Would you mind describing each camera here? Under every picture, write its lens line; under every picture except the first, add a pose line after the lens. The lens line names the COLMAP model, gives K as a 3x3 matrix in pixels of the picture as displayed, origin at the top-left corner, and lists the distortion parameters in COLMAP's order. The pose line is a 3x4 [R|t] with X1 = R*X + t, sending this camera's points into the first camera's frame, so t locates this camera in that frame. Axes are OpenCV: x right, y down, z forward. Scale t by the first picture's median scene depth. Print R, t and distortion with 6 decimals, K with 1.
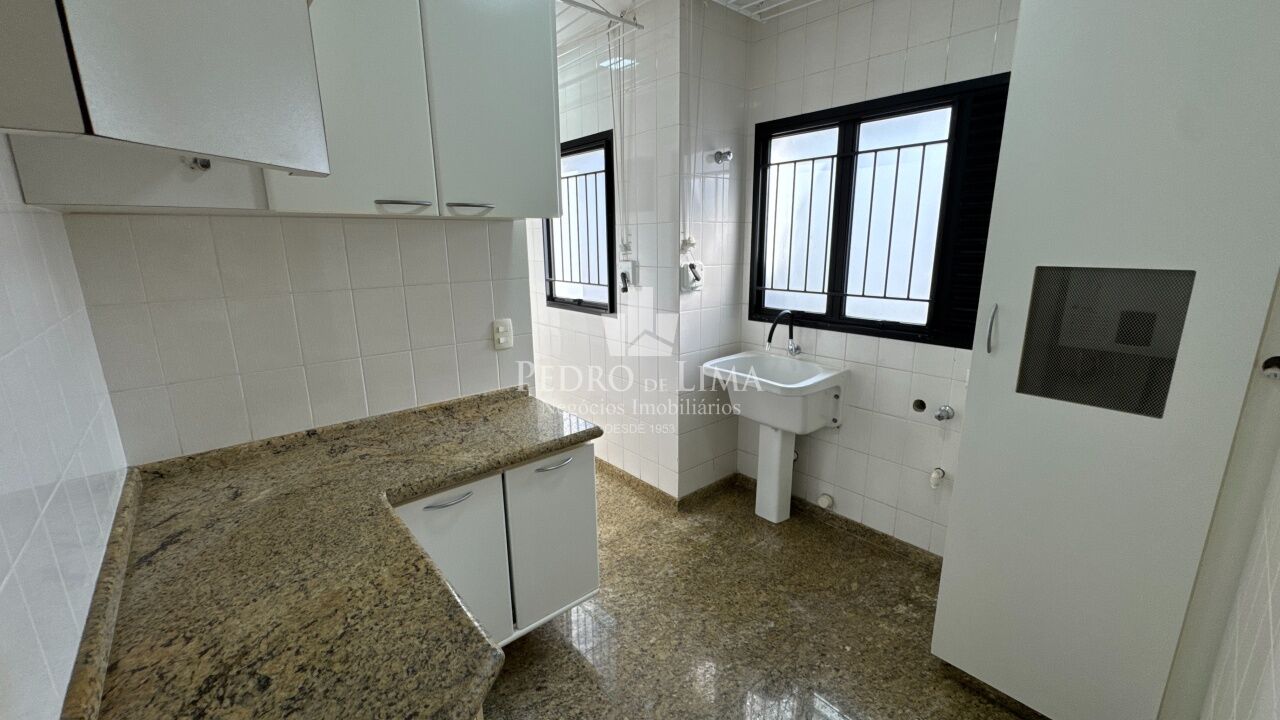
lens RADIAL K [[514.7, 0, 650.0], [0, 514.7, 359.6], [0, 0, 1]] dist [-0.006355, 0.000904]
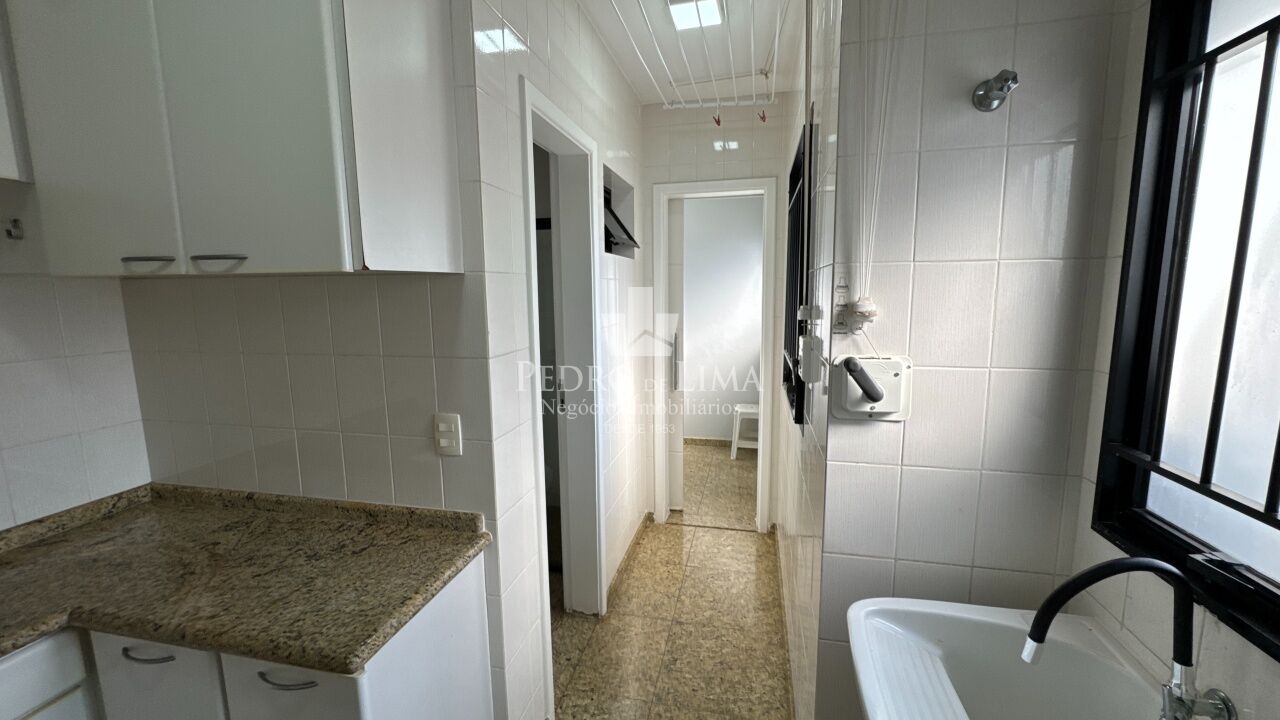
lens RADIAL K [[514.7, 0, 638.9], [0, 514.7, 363.0], [0, 0, 1]] dist [-0.006355, 0.000904]
pose [[0.584620, 0.120540, -0.802303, 0.485822], [-0.183703, 0.982885, 0.013811, -0.239188], [0.790236, 0.139312, 0.596757, 0.923134]]
